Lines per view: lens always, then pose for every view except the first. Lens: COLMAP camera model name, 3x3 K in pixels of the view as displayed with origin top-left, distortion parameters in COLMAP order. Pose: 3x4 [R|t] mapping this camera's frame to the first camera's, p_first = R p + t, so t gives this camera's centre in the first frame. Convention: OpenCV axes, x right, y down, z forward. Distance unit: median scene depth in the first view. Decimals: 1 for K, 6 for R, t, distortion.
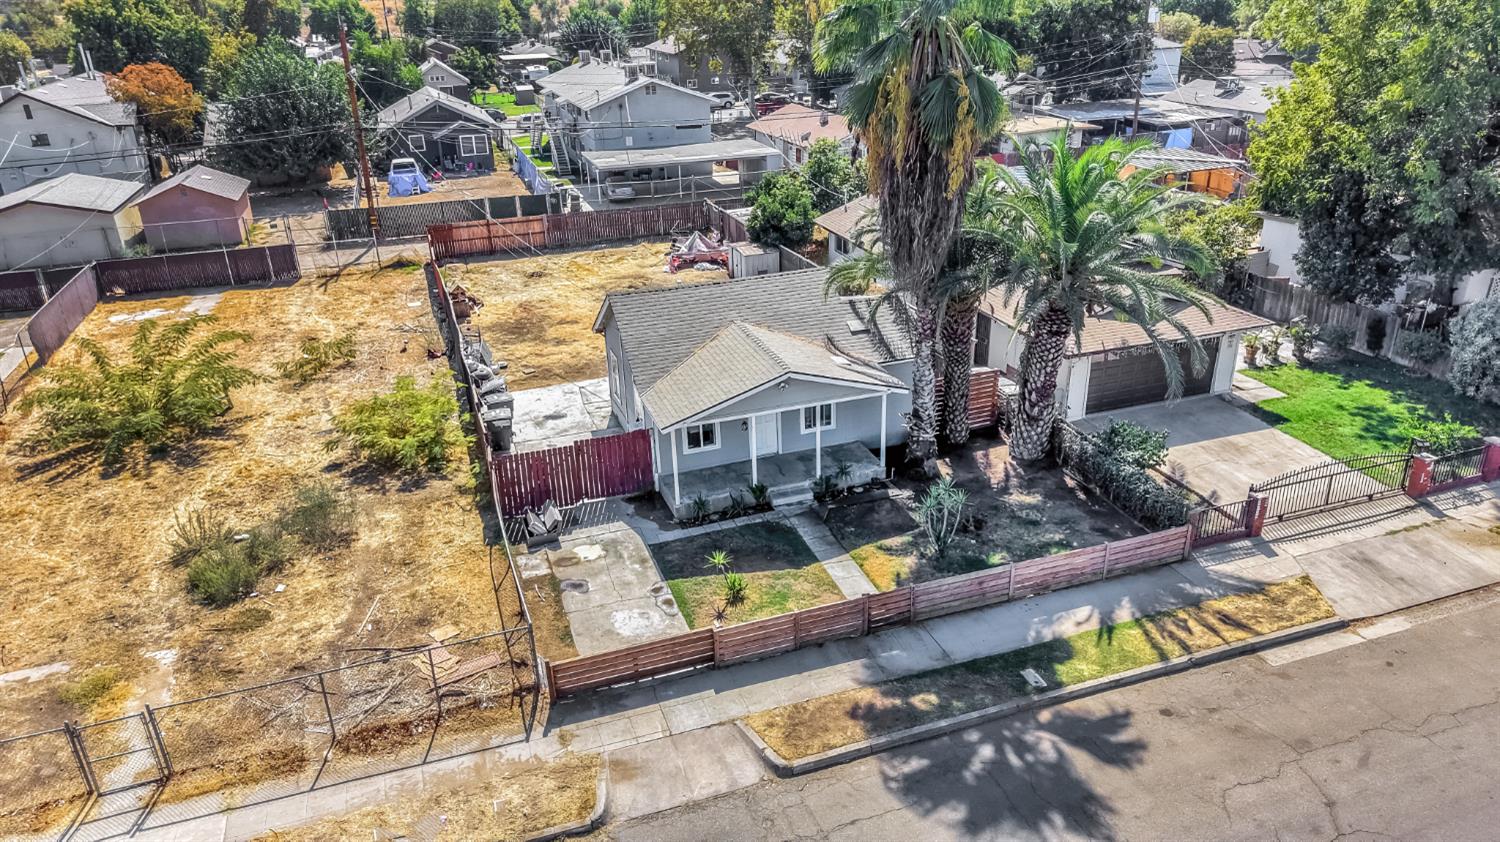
lens RADIAL K [[965.7, 0, 752.4], [0, 965.7, 464.1], [0, 0, 1]] dist [0.008160, -0.005483]
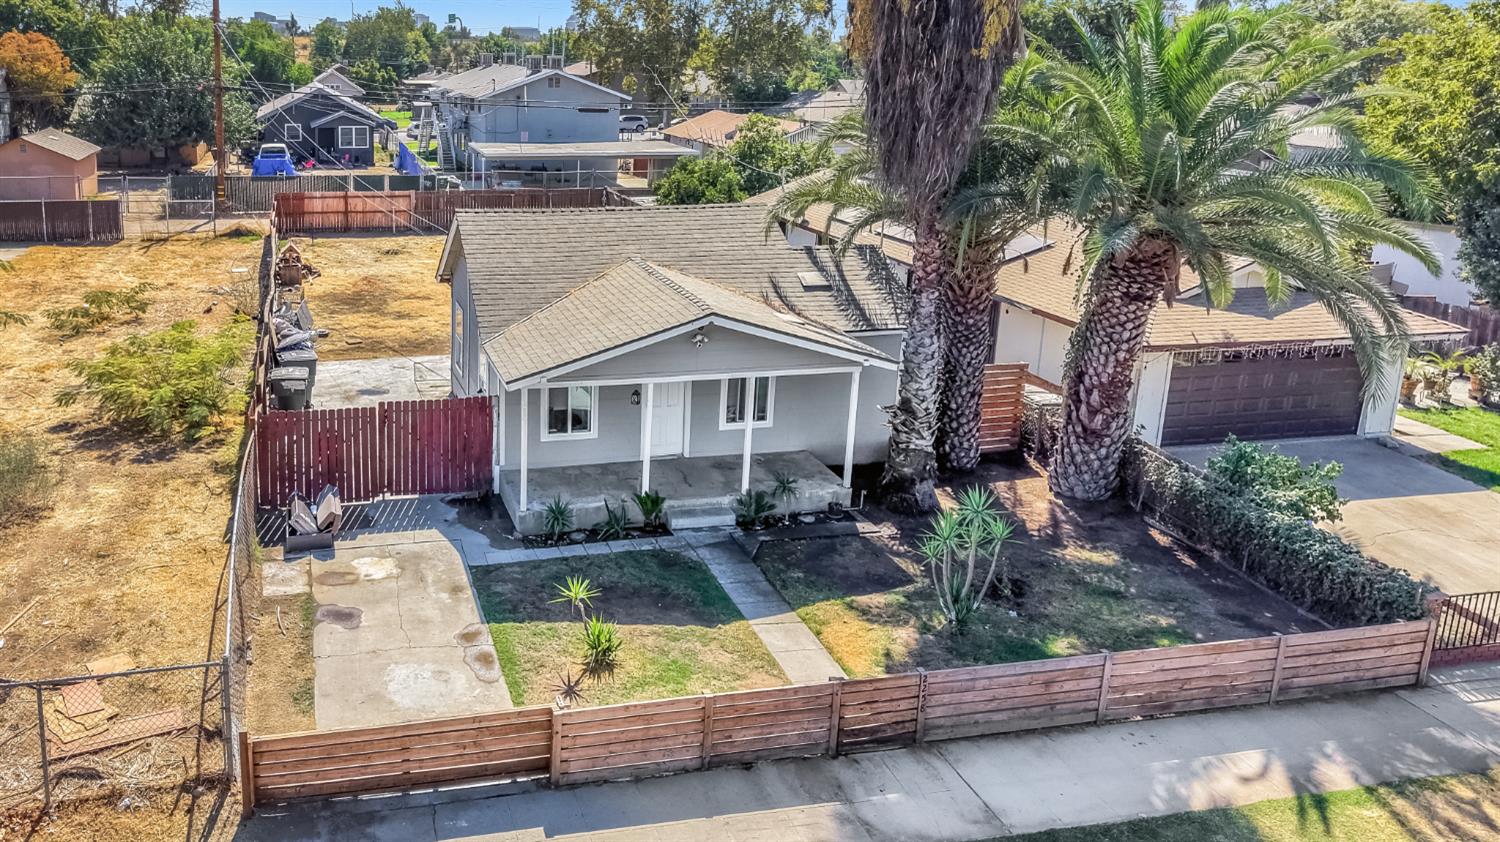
lens RADIAL K [[1061.5, 0, 510.9], [0, 1061.5, 329.7], [0, 0, 1]] dist [-0.004196, 0.001007]
pose [[0.988647, 0.070194, -0.132854, 0.000571], [-0.095145, 0.976783, -0.191943, 0.060293], [0.116296, 0.202404, 0.972372, 0.283920]]
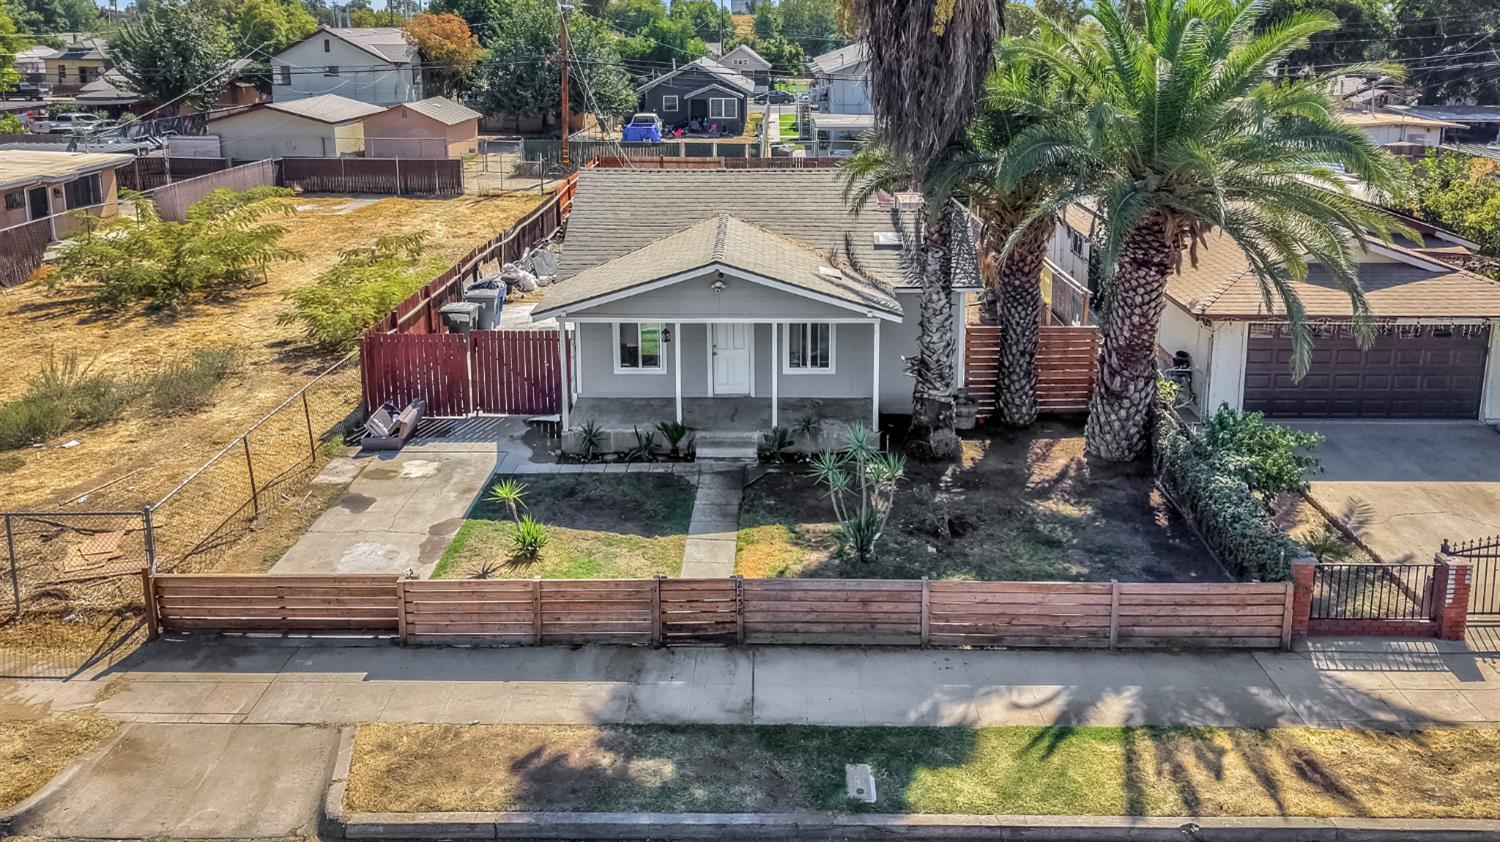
lens RADIAL K [[1036.5, 0, 785.2], [0, 1036.5, 248.0], [0, 0, 1]] dist [0.001516, 0.000677]
pose [[0.945980, 0.097819, -0.309118, 0.306818], [-0.169747, 0.961718, -0.215138, 0.049373], [0.276240, 0.255988, 0.926370, 0.282284]]
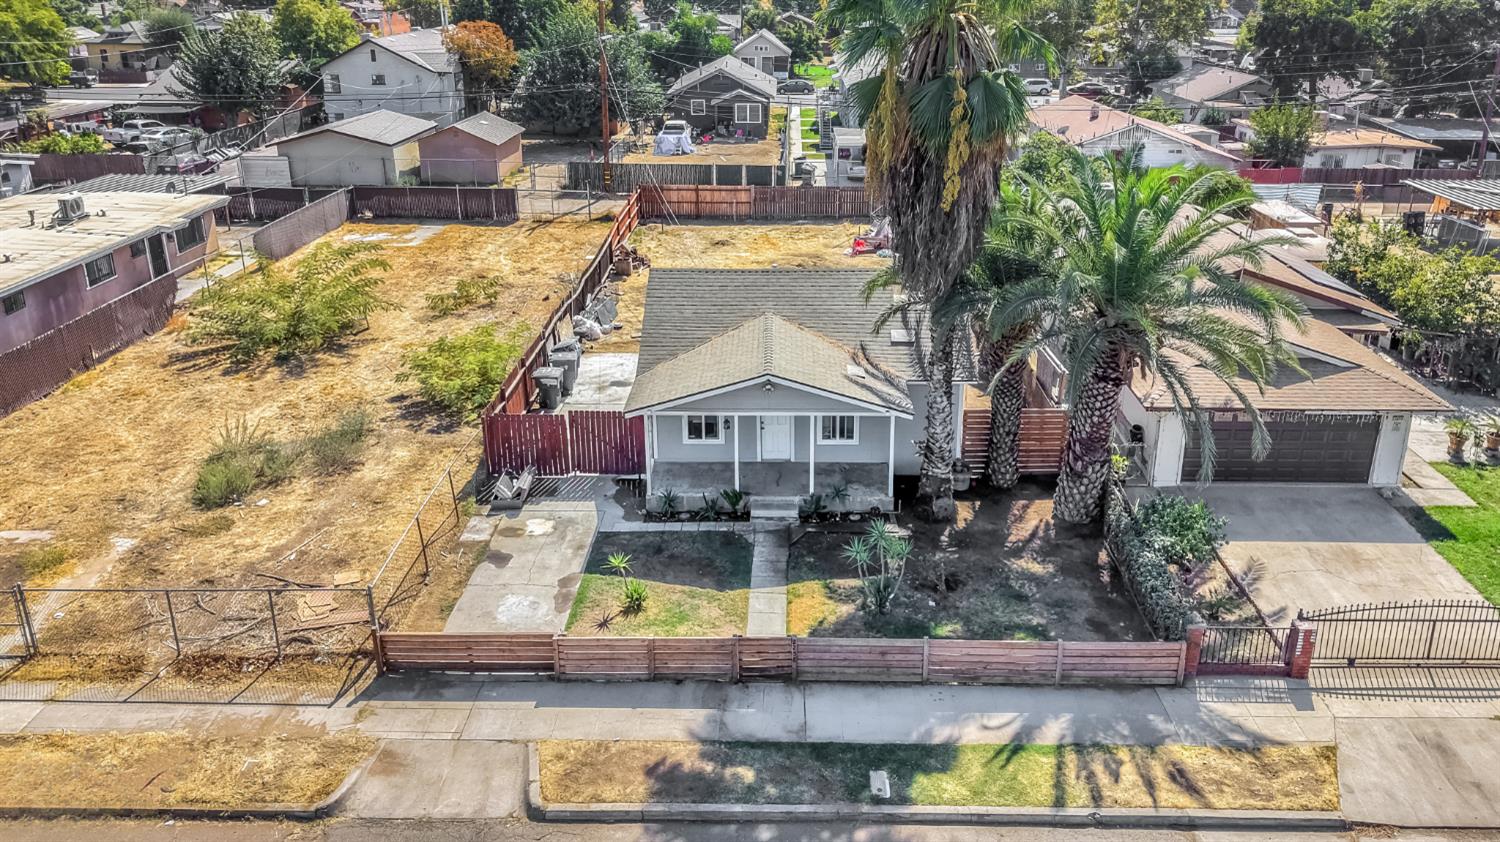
lens RADIAL K [[1005.1, 0, 796.0], [0, 1005.1, 346.7], [0, 0, 1]] dist [0.009933, -0.007288]
pose [[0.944580, 0.144612, -0.294713, 0.322636], [-0.173283, 0.982128, -0.073468, -0.052540], [0.278822, 0.120465, 0.952757, 0.090417]]
